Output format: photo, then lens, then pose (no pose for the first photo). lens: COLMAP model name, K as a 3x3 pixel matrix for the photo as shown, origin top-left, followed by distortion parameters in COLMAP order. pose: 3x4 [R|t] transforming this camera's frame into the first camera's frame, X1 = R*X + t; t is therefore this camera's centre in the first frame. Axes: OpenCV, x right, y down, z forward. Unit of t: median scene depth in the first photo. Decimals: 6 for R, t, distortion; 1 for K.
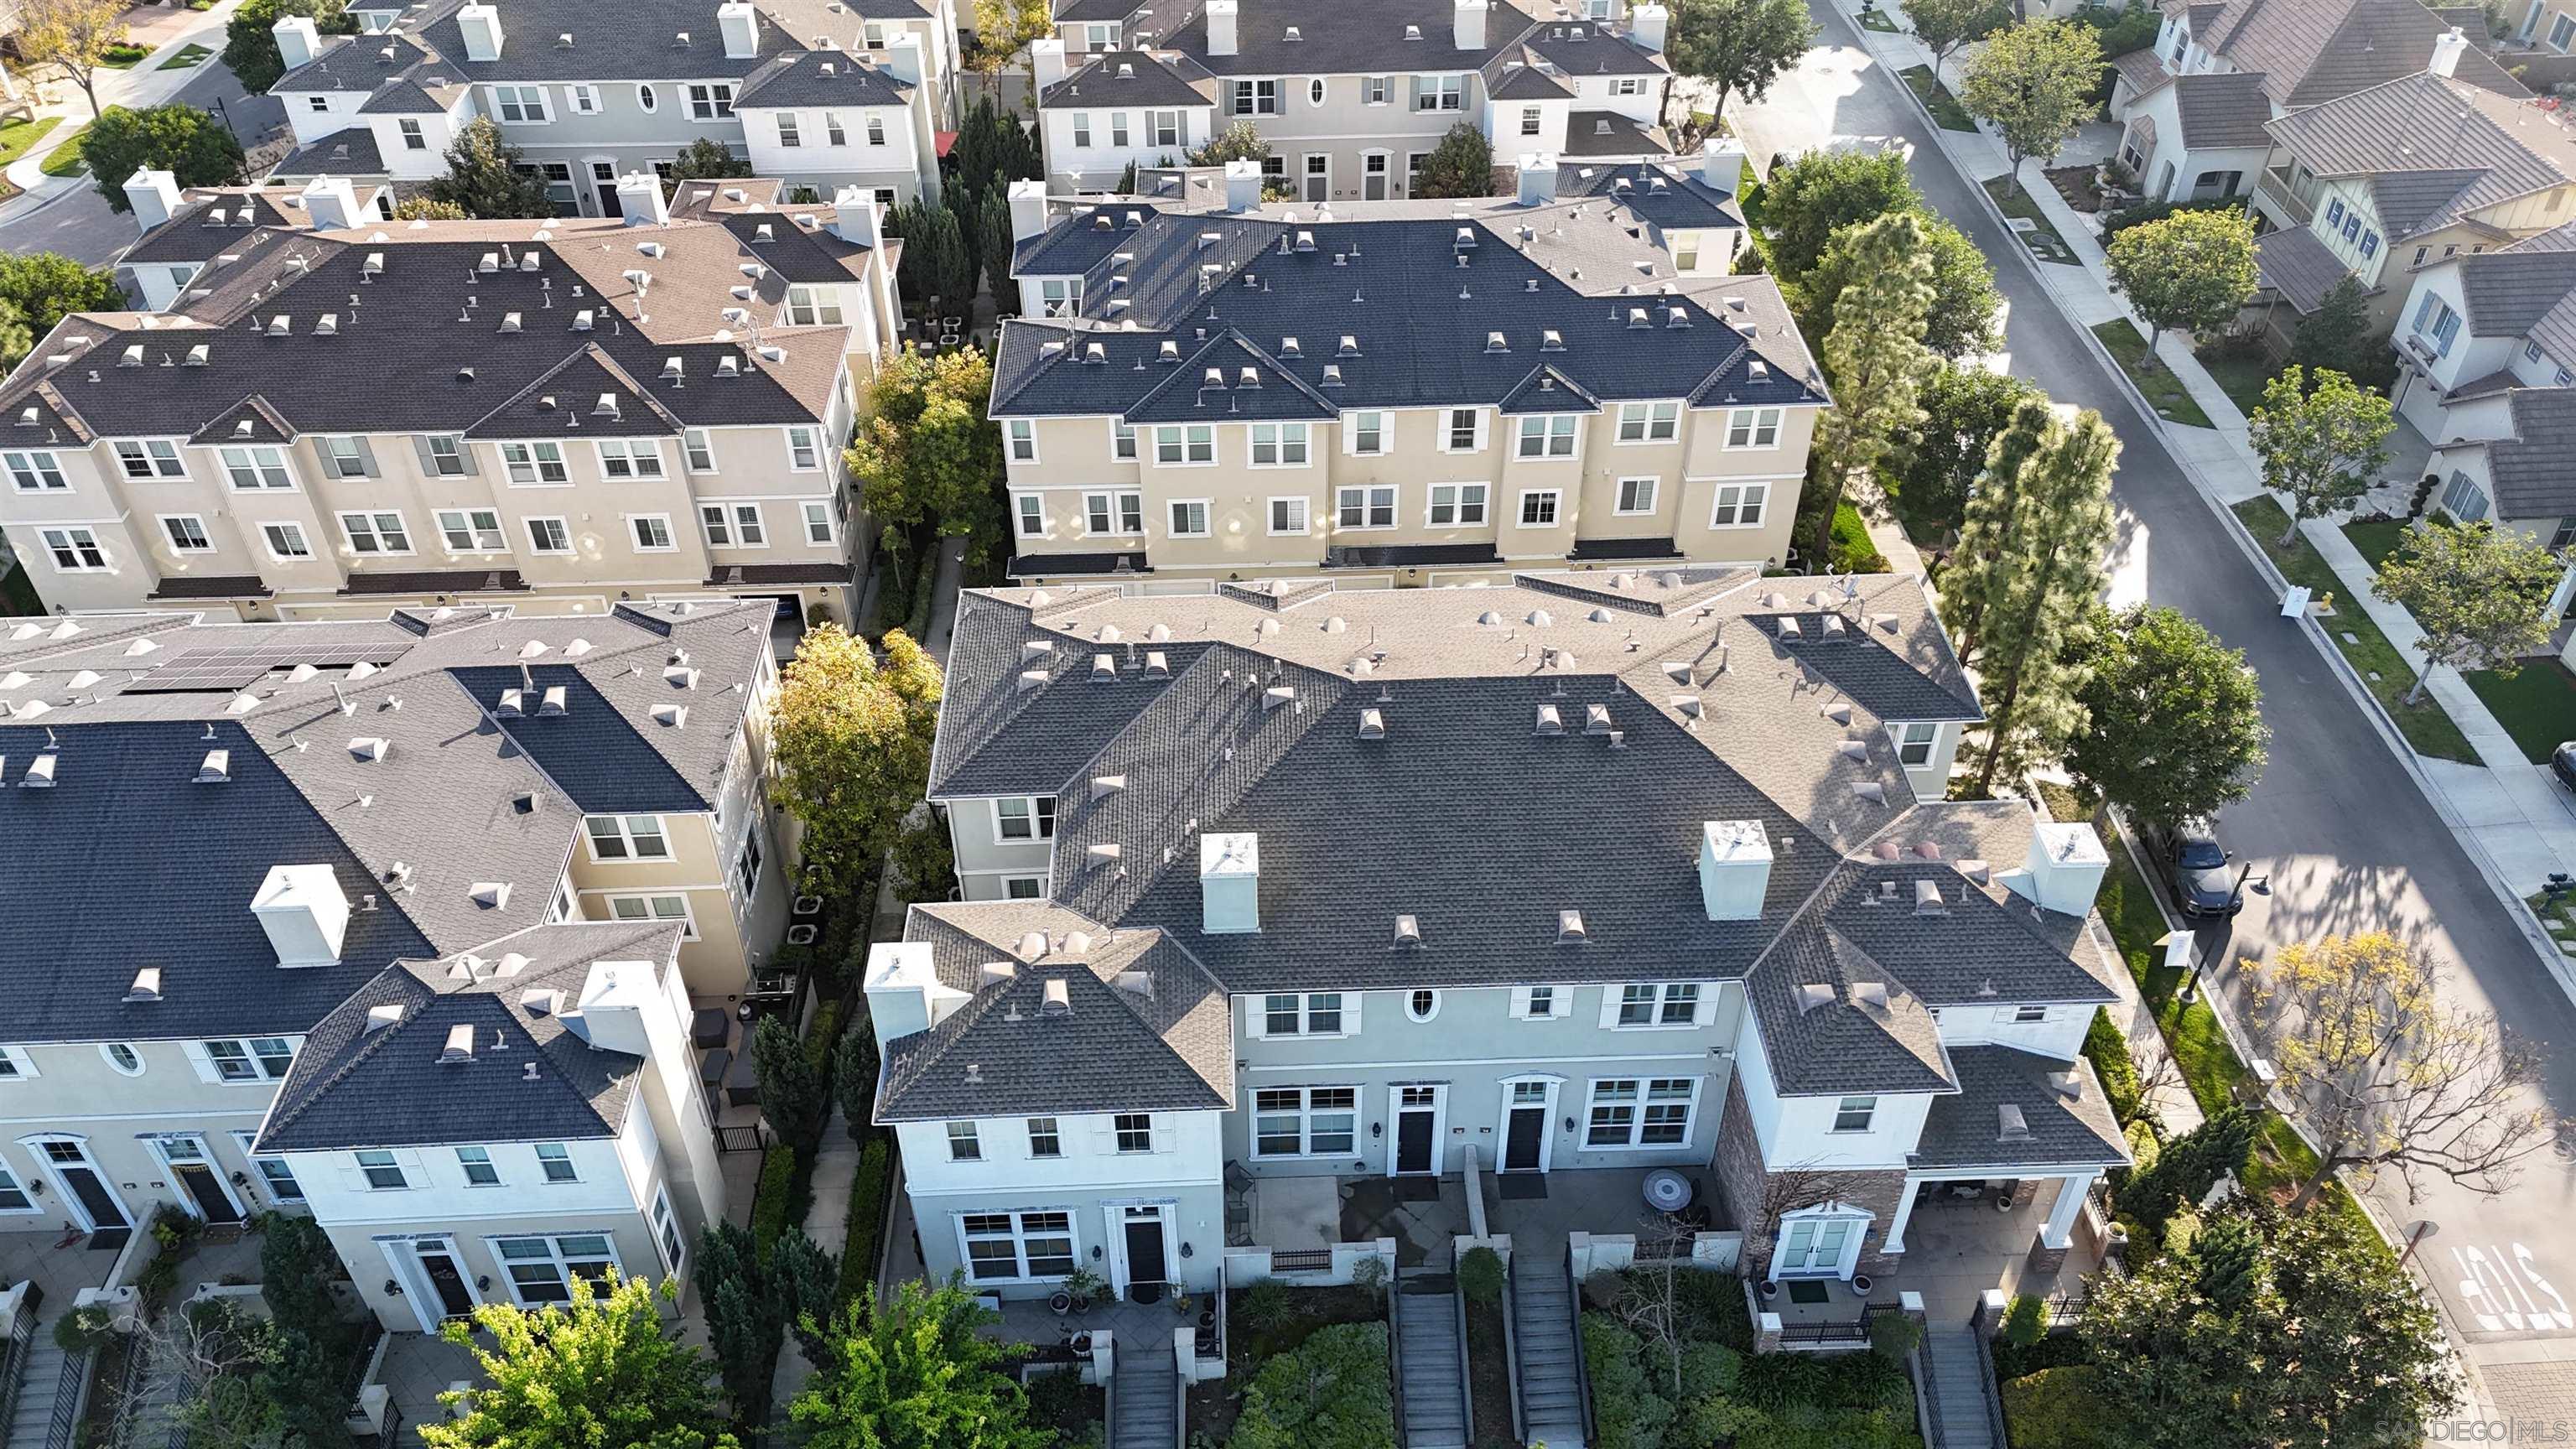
lens RADIAL K [[1907.9, 0, 1279.6], [0, 1907.9, 729.2], [0, 0, 1]] dist [0.073892, -0.067233]
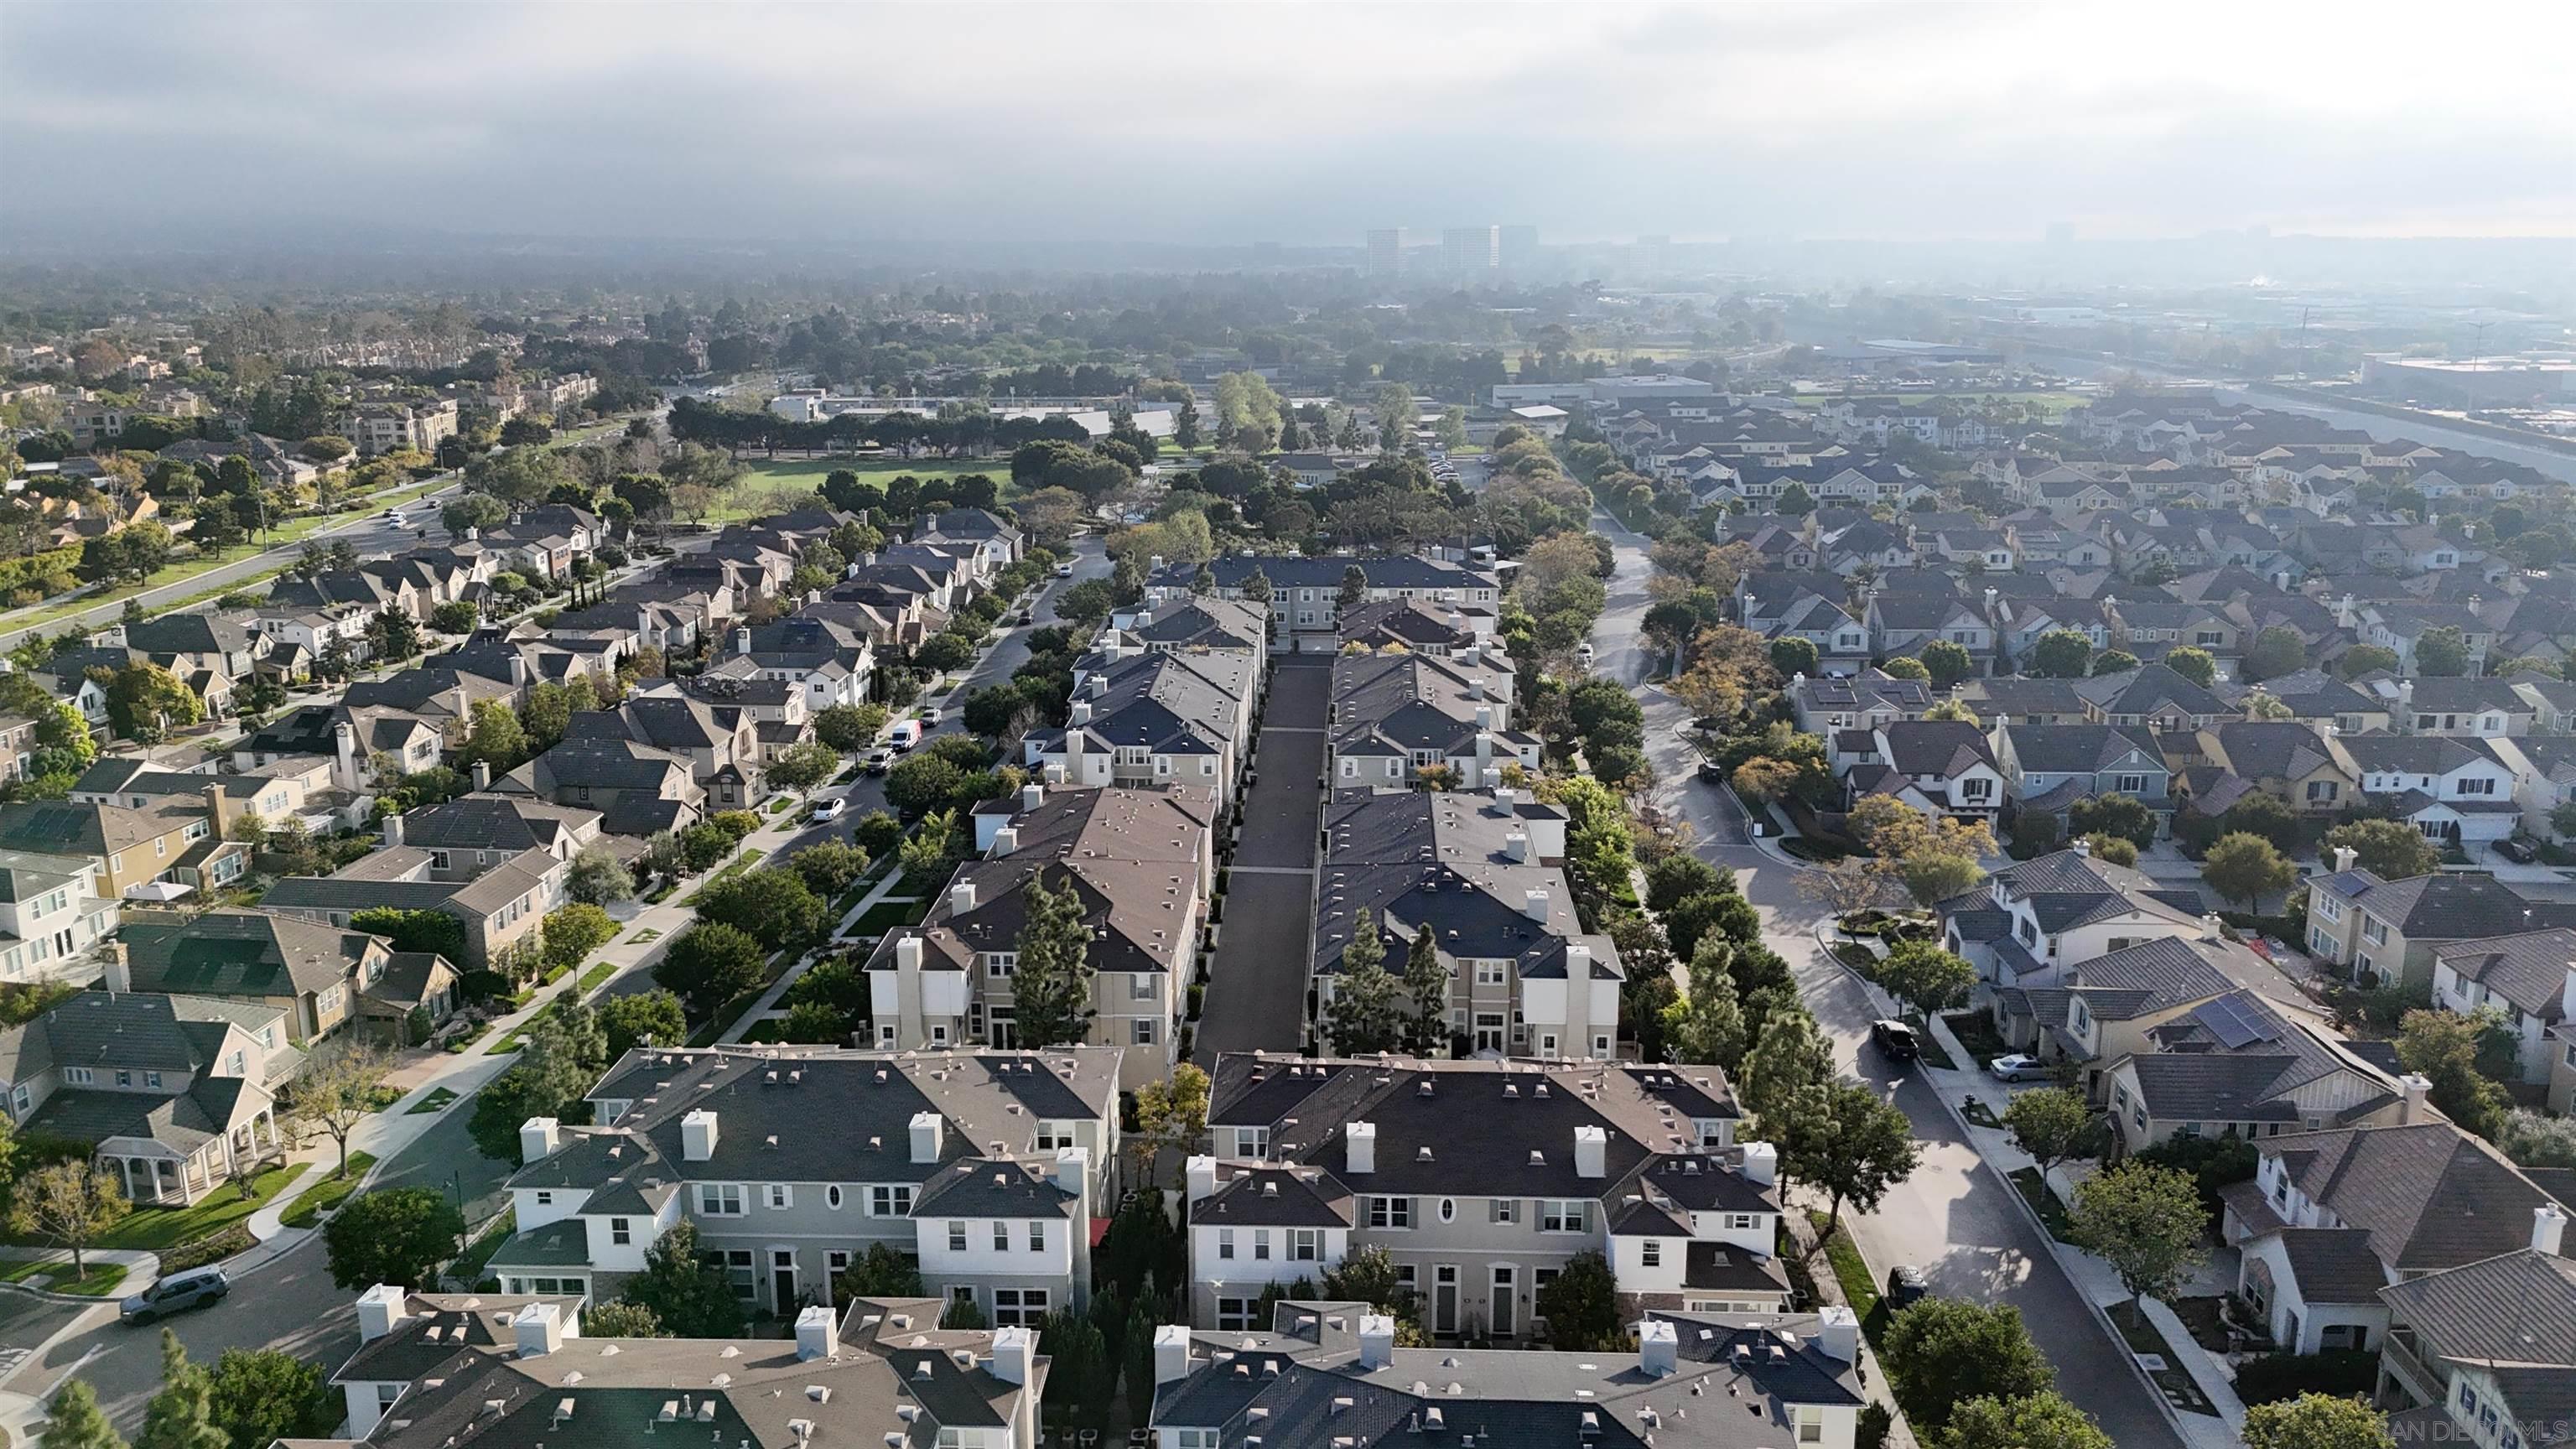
lens RADIAL K [[1907.9, 0, 1277.1], [0, 1907.9, 720.5], [0, 0, 1]] dist [0.073892, -0.067233]
pose [[0.997063, 0.021404, -0.073532, -0.002681], [-0.051574, 0.897448, -0.438096, -0.122594], [0.056614, 0.440602, 0.895916, -0.098340]]
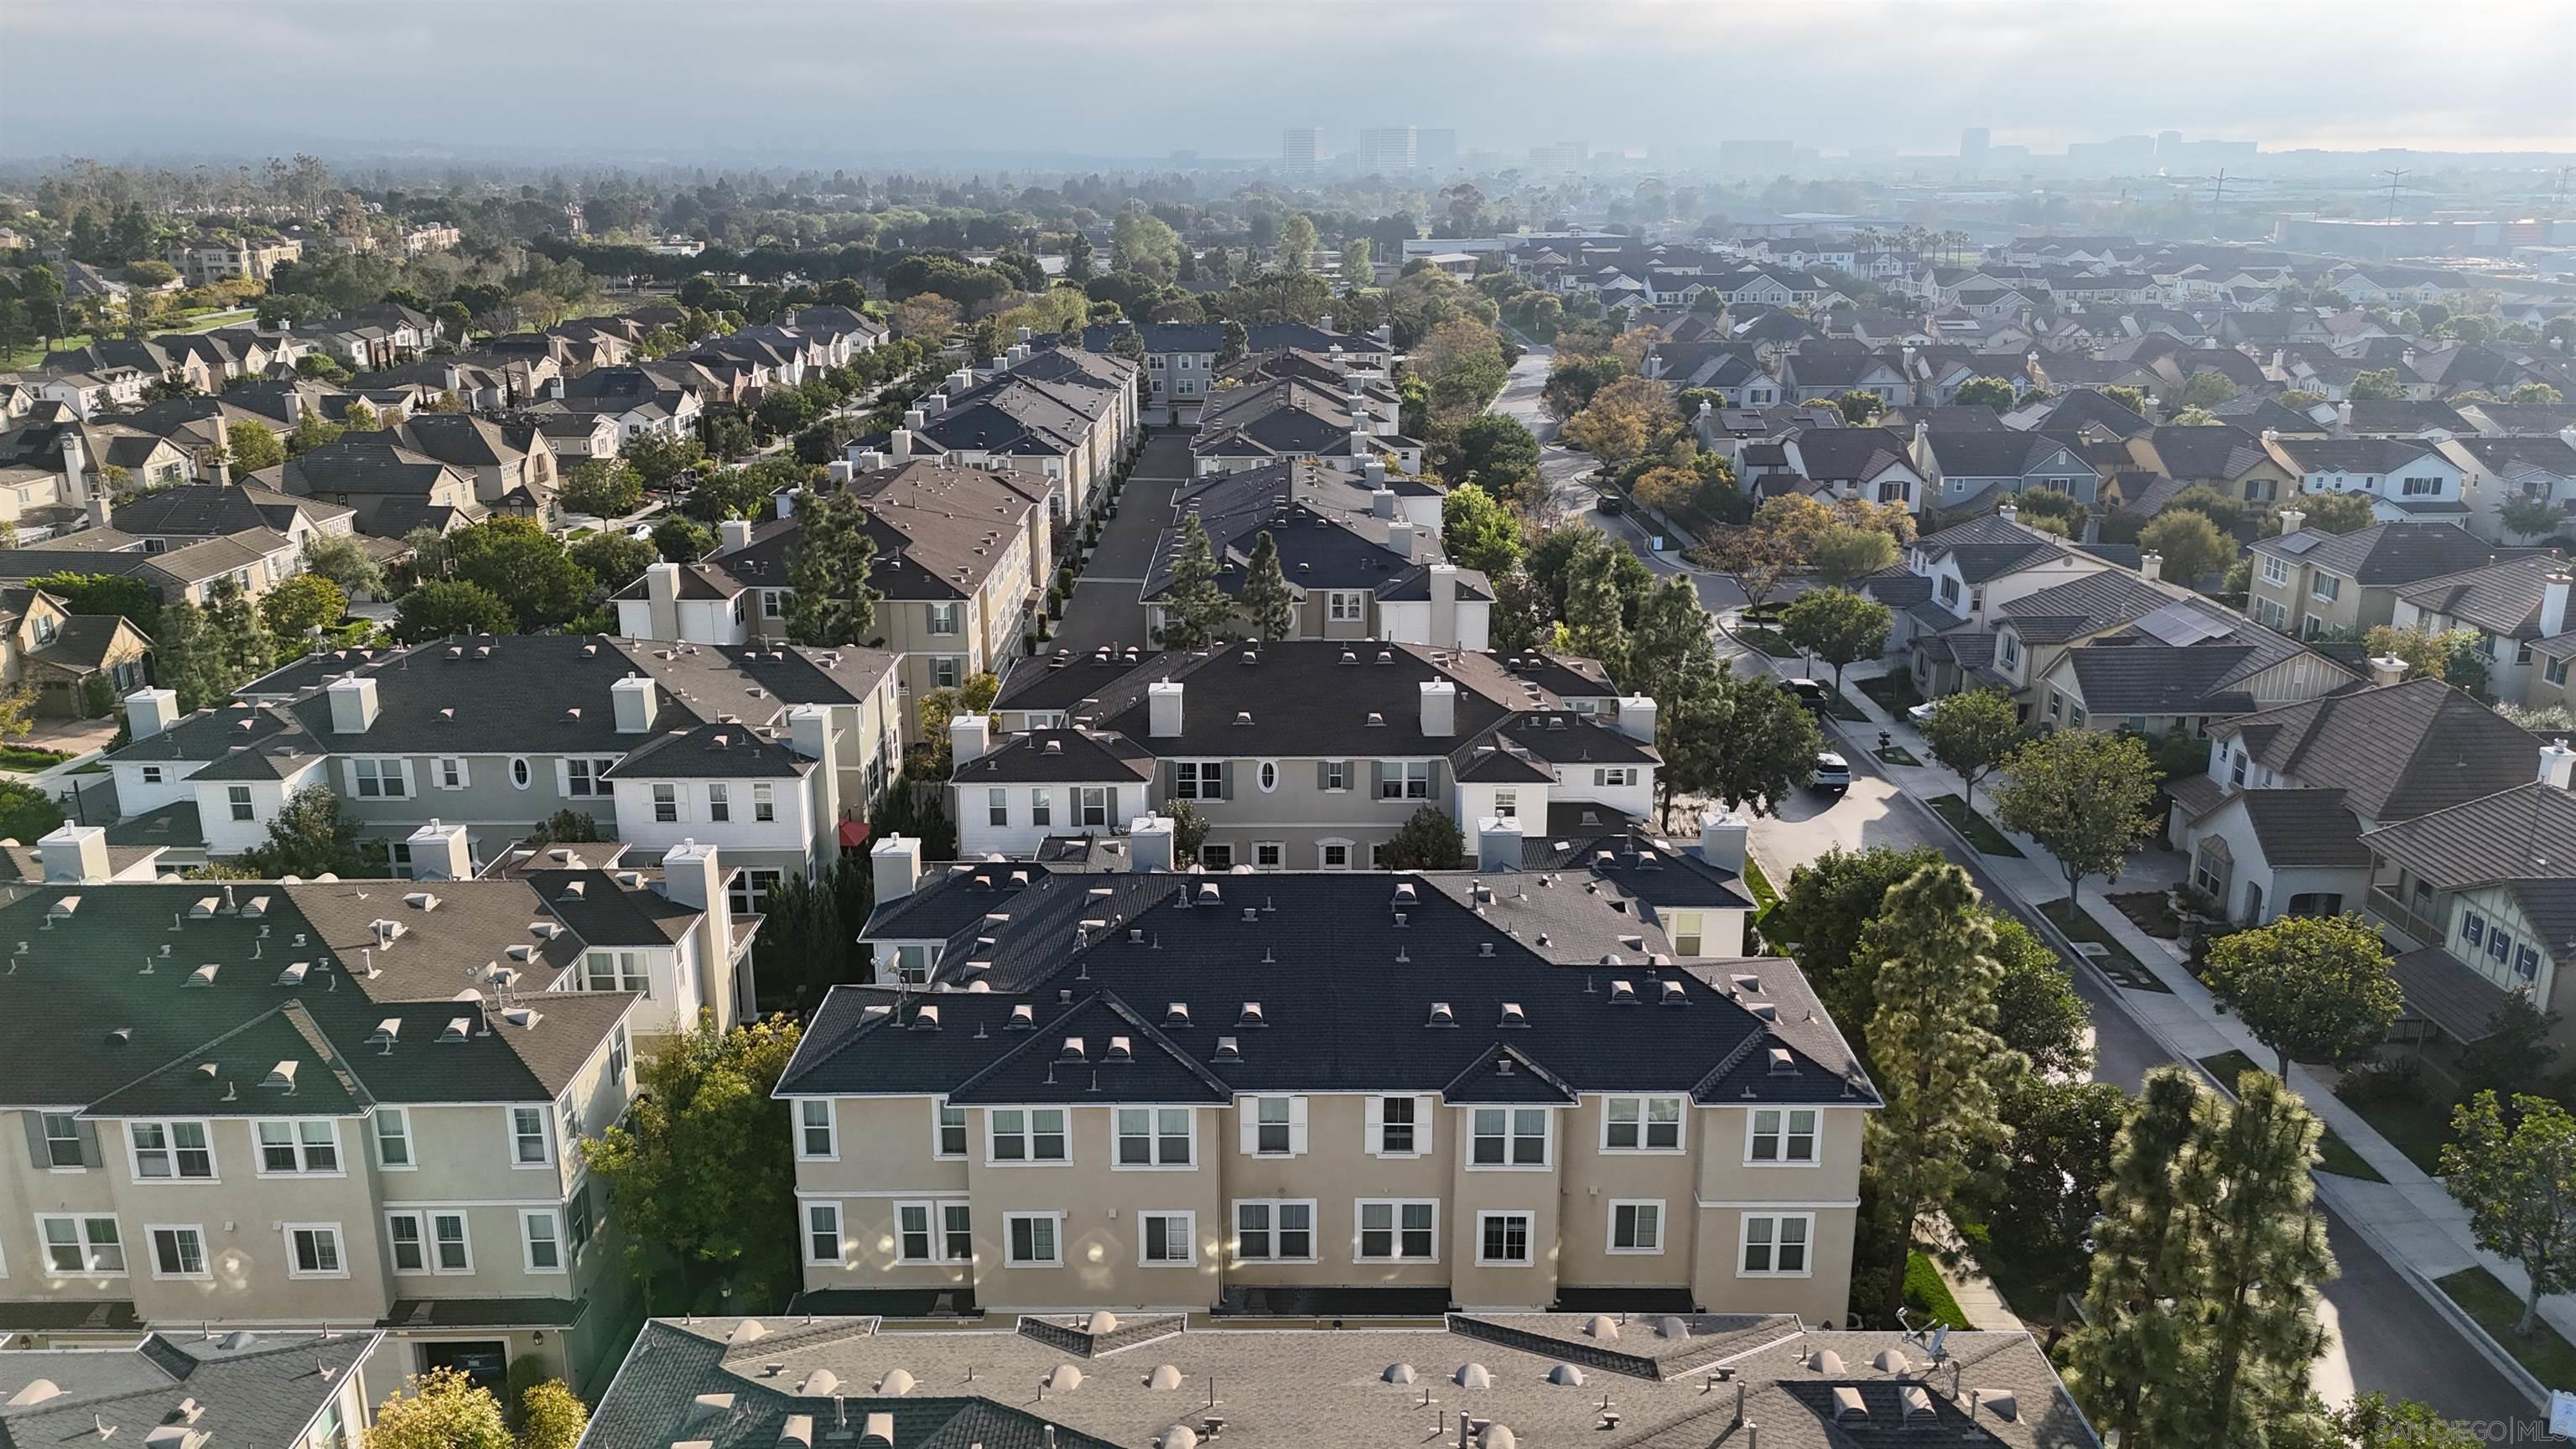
lens RADIAL K [[1907.9, 0, 1280.4], [0, 1907.9, 719.9], [0, 0, 1]] dist [0.073892, -0.067233]
pose [[0.999386, 0.015556, -0.031406, 0.062675], [-0.026951, 0.913948, -0.404936, 0.004596], [0.022404, 0.405534, 0.913805, 0.211777]]
